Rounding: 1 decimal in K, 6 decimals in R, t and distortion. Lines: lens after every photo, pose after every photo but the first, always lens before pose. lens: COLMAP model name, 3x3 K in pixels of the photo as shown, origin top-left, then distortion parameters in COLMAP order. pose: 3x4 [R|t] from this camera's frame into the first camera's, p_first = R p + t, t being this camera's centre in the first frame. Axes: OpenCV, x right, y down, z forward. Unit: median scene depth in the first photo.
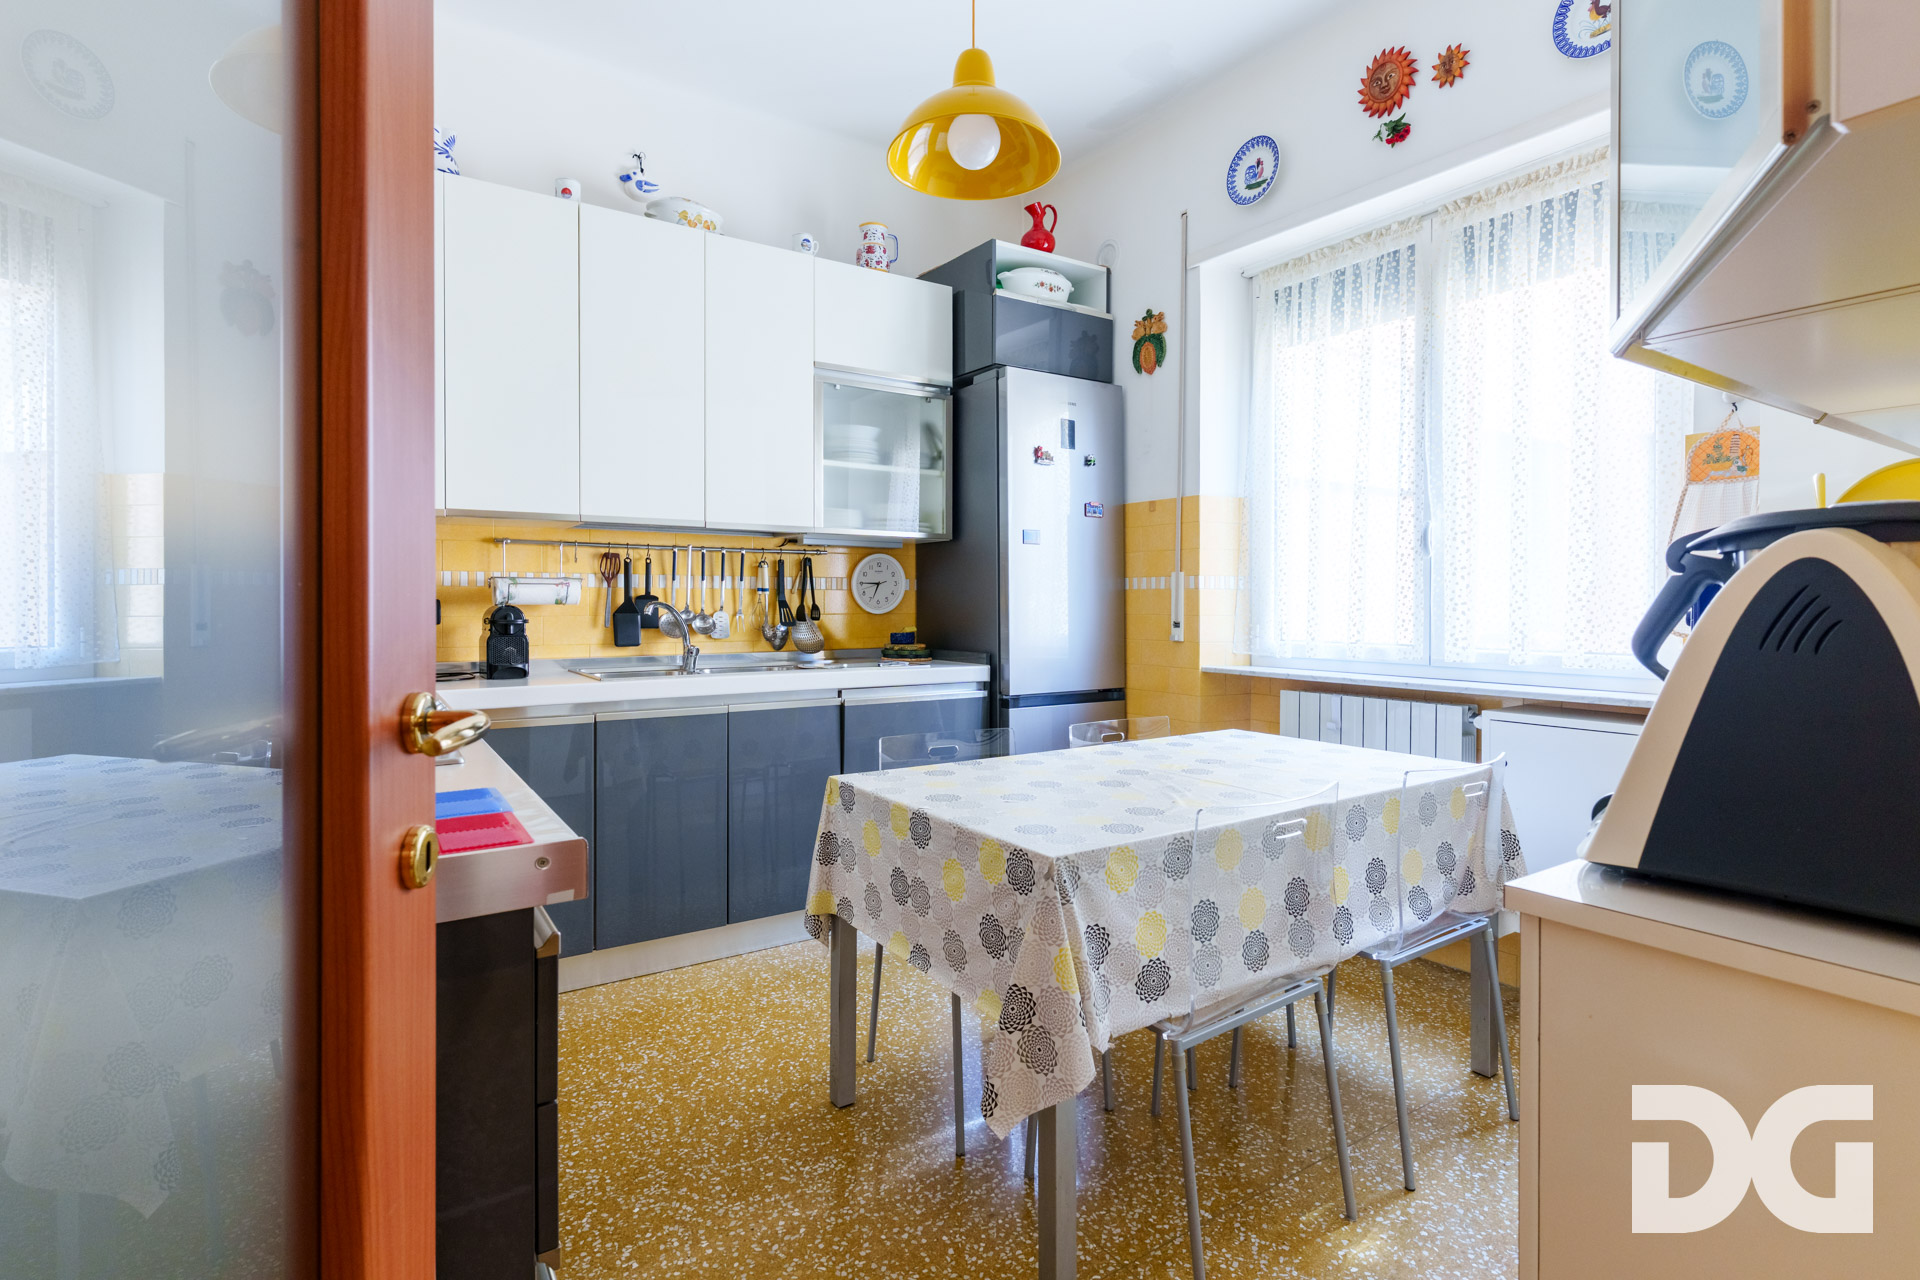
lens RADIAL K [[931.1, 0, 959.6], [0, 931.1, 619.4], [0, 0, 1]] dist [0.002040, 0.000401]
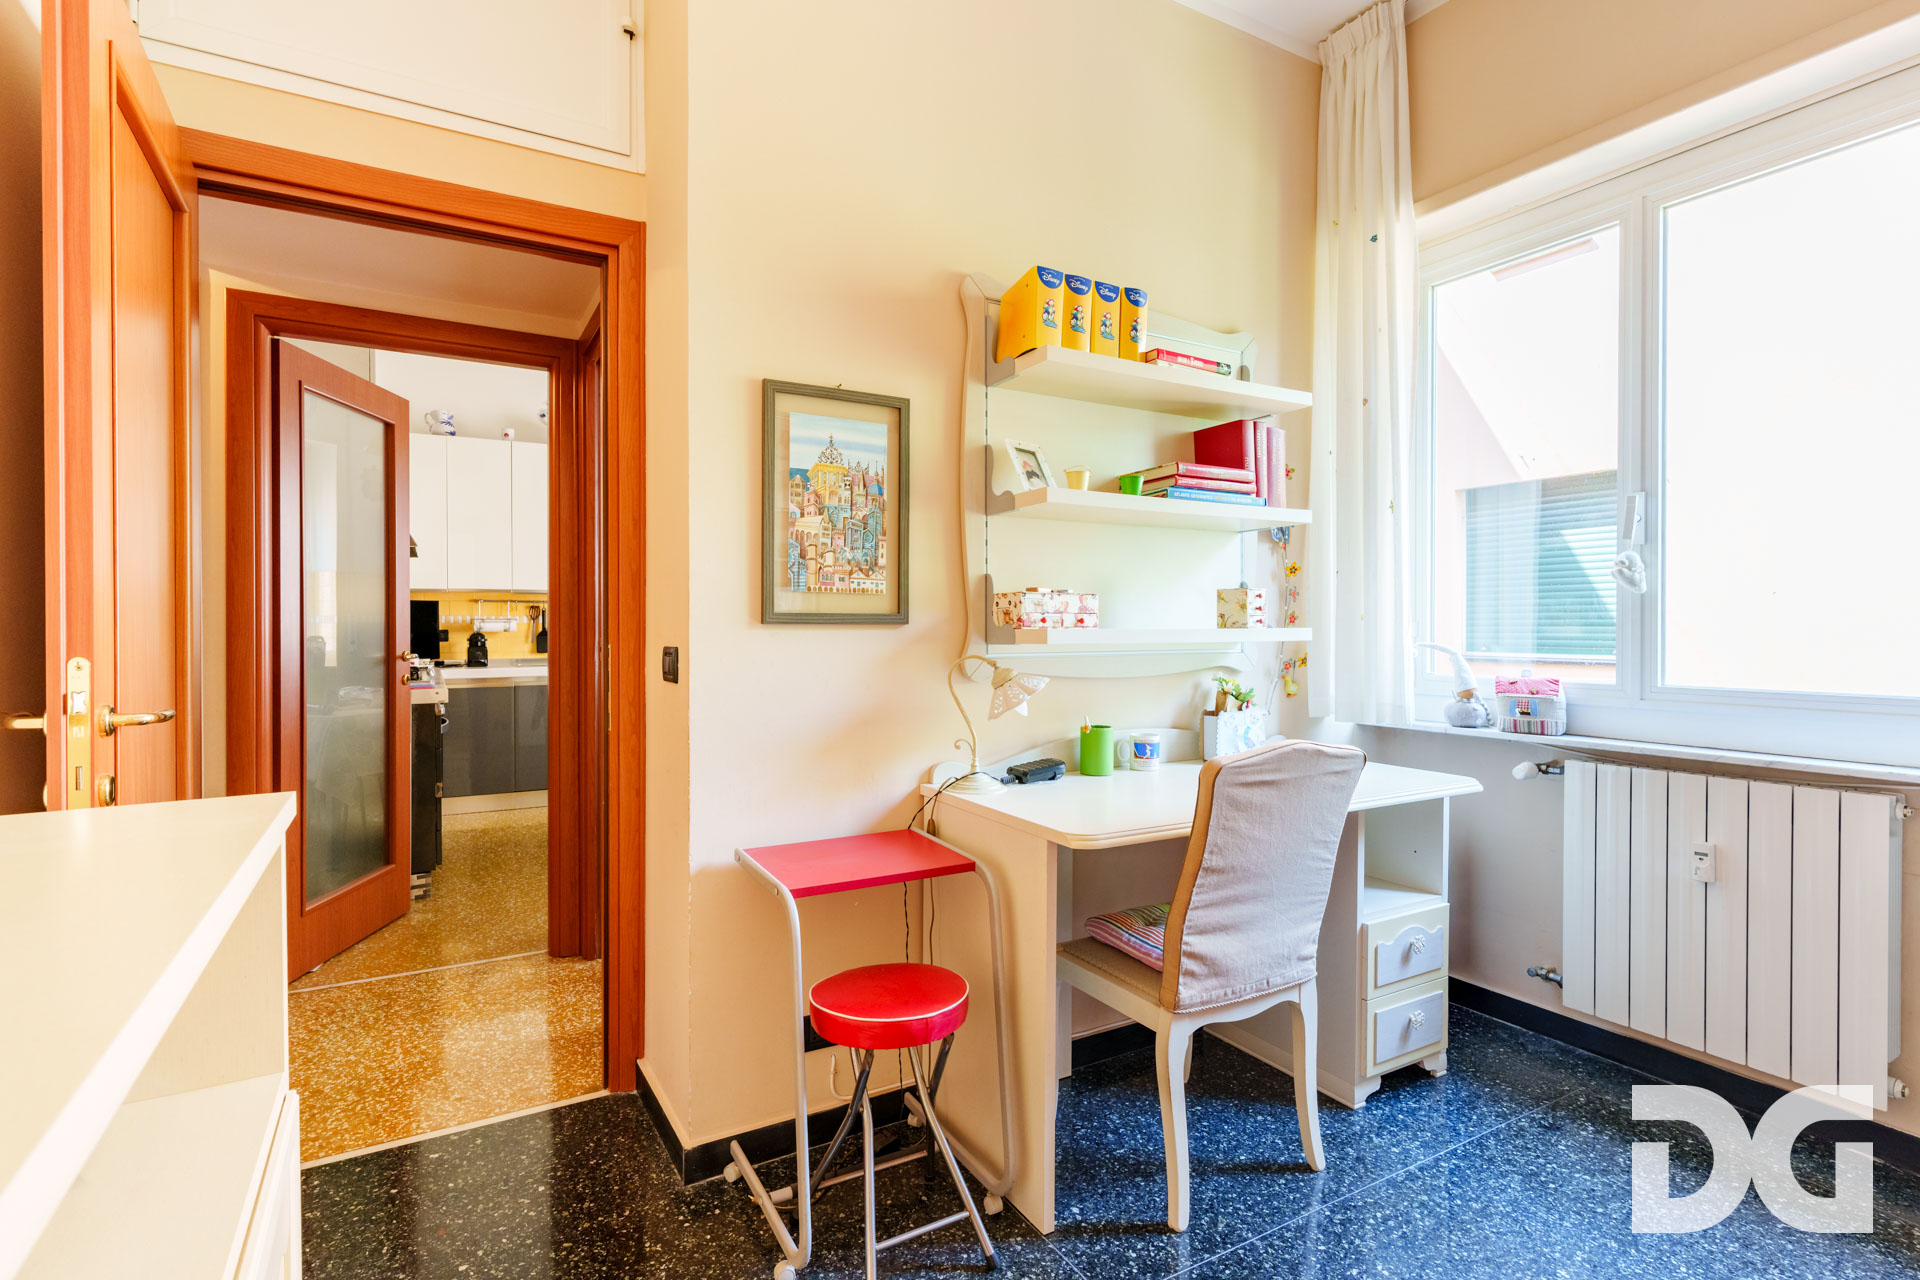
lens RADIAL K [[931.1, 0, 960.8], [0, 931.1, 635.7], [0, 0, 1]] dist [0.002040, 0.000401]
pose [[0.998387, 0.001025, -0.056773, 0.709747], [-0.001228, 0.999993, -0.003542, -0.001628], [0.056769, 0.003606, 0.998381, -1.020890]]
